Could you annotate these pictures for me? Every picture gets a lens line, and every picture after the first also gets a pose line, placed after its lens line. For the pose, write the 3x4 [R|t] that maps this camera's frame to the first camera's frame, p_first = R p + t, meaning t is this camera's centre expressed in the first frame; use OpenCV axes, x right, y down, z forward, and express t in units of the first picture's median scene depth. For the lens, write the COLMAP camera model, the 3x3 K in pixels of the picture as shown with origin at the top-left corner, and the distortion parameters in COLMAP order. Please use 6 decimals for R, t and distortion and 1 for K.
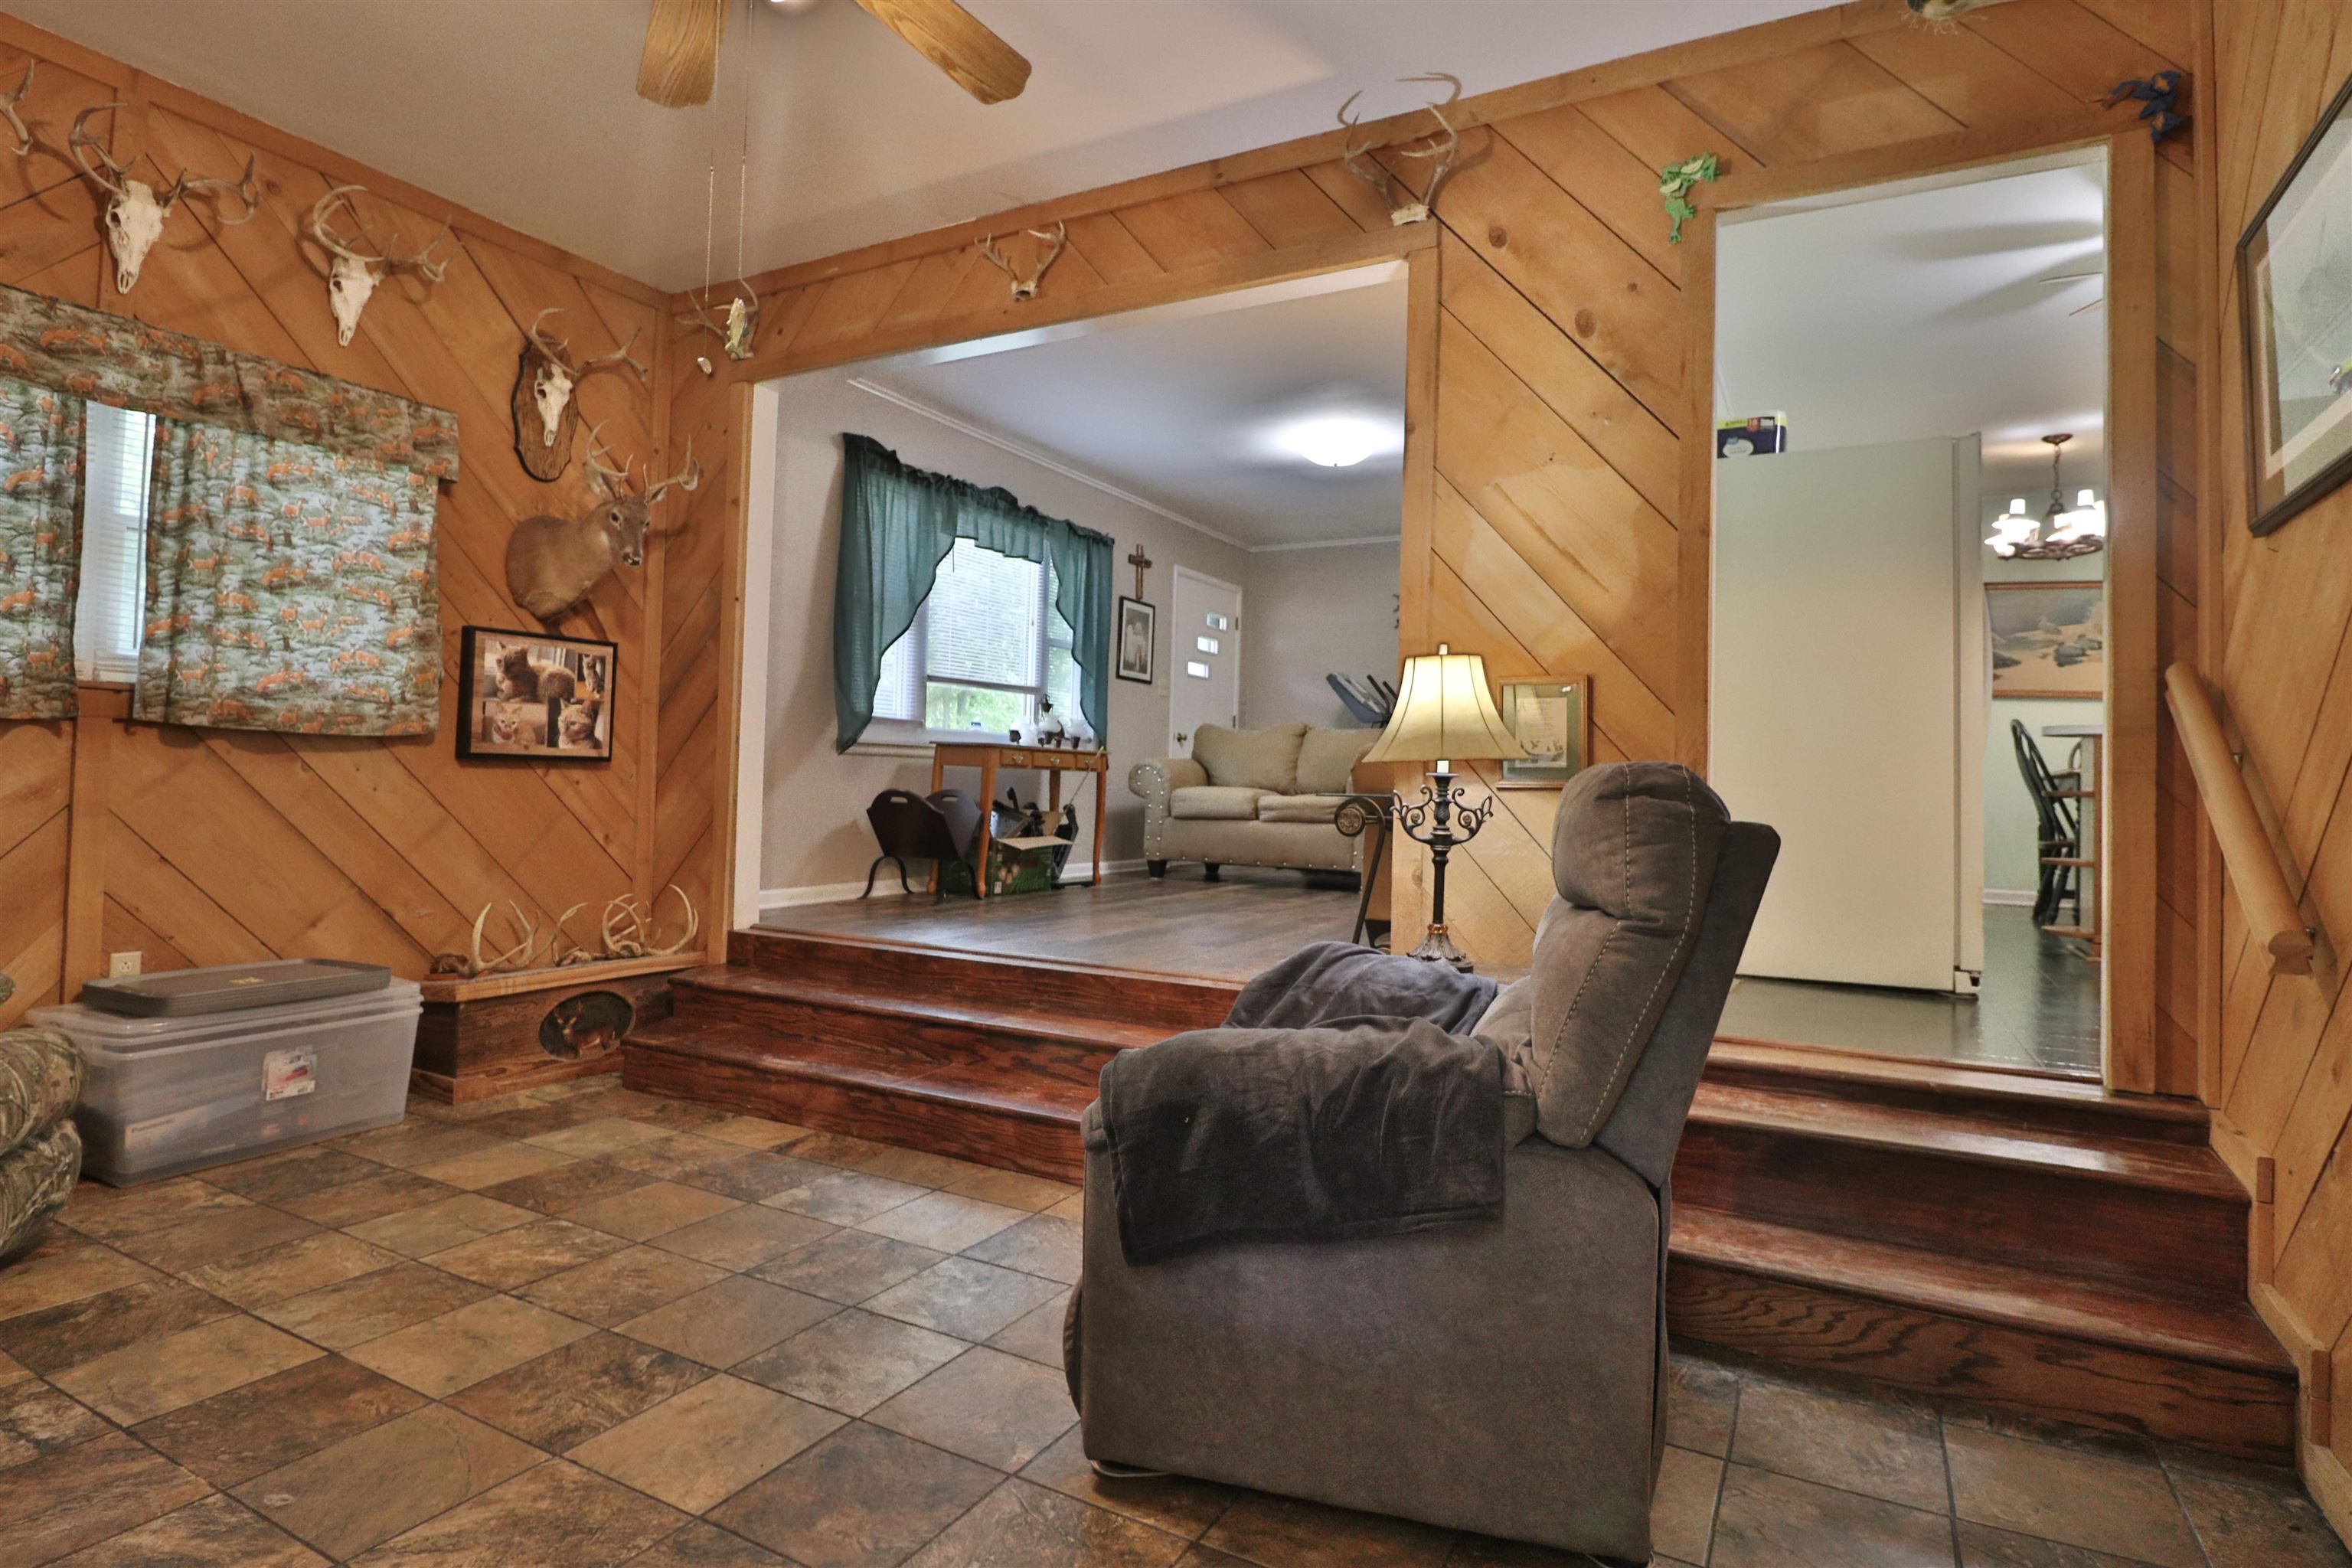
lens RADIAL K [[1216.9, 0, 1190.9], [0, 1216.9, 760.4], [0, 0, 1]] dist [0.000342, -0.013744]
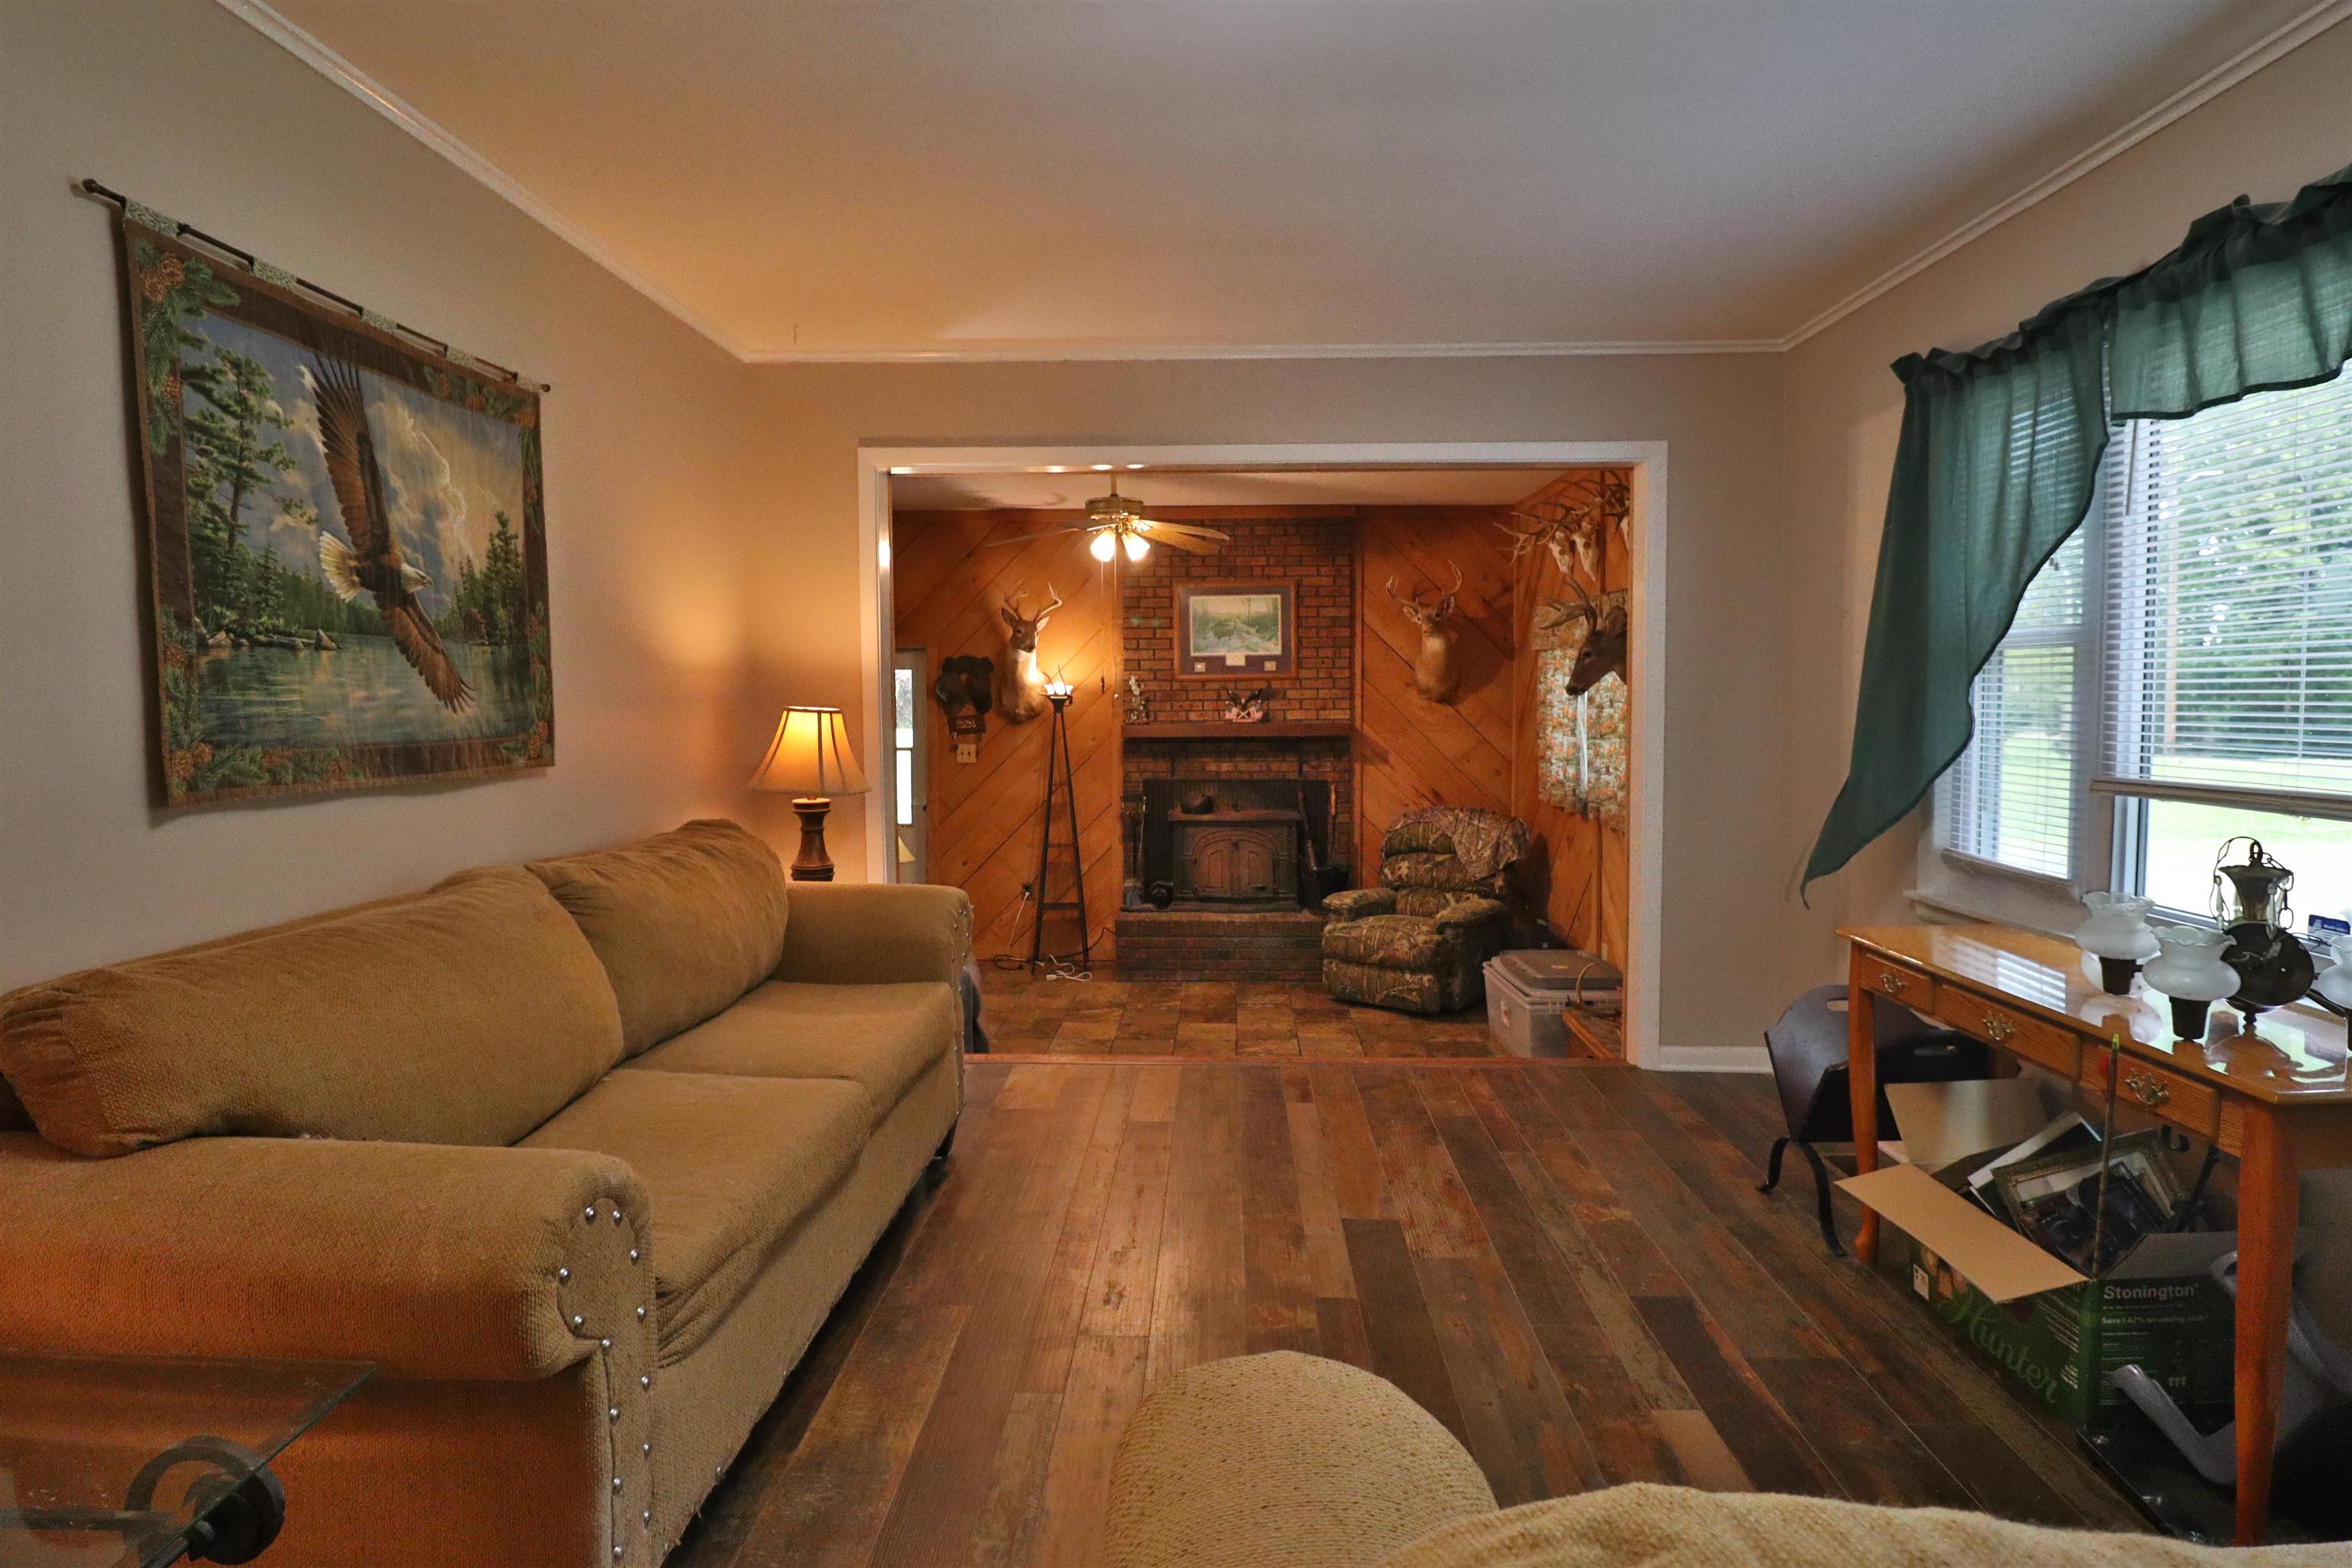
lens RADIAL K [[1216.9, 0, 1178.1], [0, 1216.9, 796.5], [0, 0, 1]] dist [0.000342, -0.013744]
pose [[-0.901877, 0.020090, -0.431525, 0.399873], [-0.006663, 0.998152, 0.060396, -0.142100], [0.431941, 0.057345, -0.900077, 2.015692]]
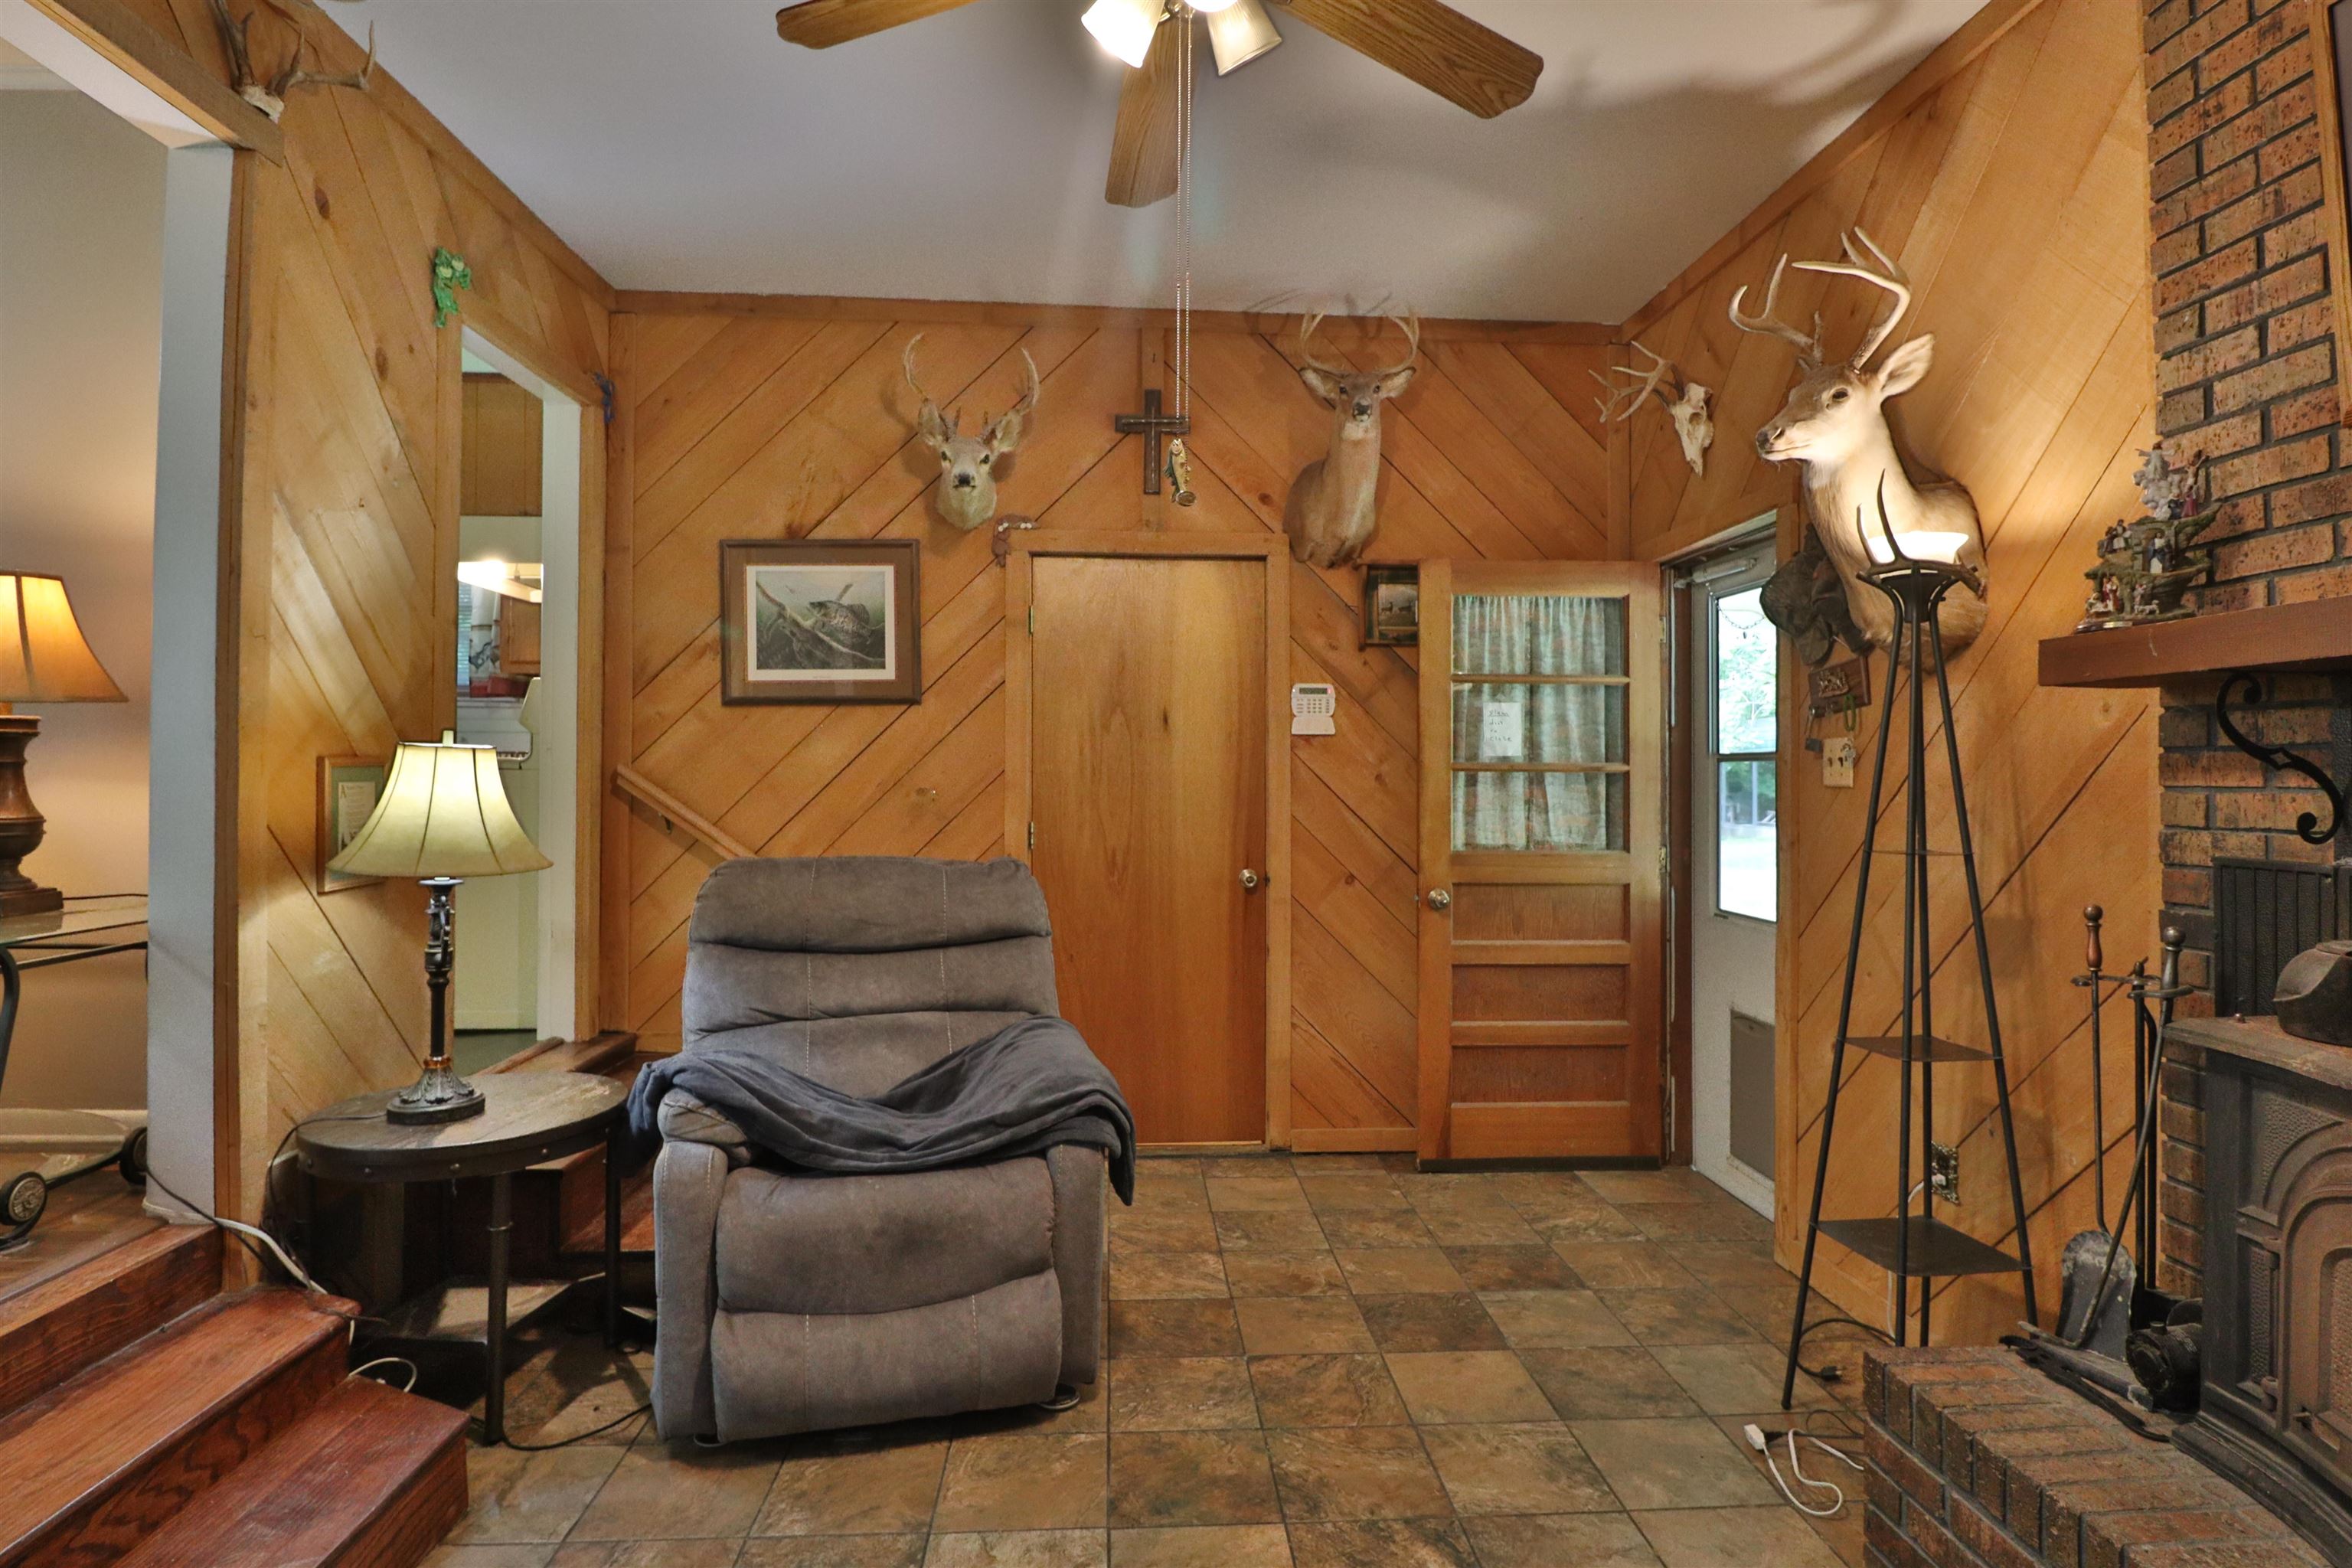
lens RADIAL K [[1216.9, 0, 1180.0], [0, 1216.9, 770.7], [0, 0, 1]] dist [0.000342, -0.013744]
pose [[-0.514912, -0.021185, 0.856981, -0.628319], [-0.034153, 0.999408, 0.004184, -0.070777], [-0.856562, -0.027114, -0.515331, 0.782788]]
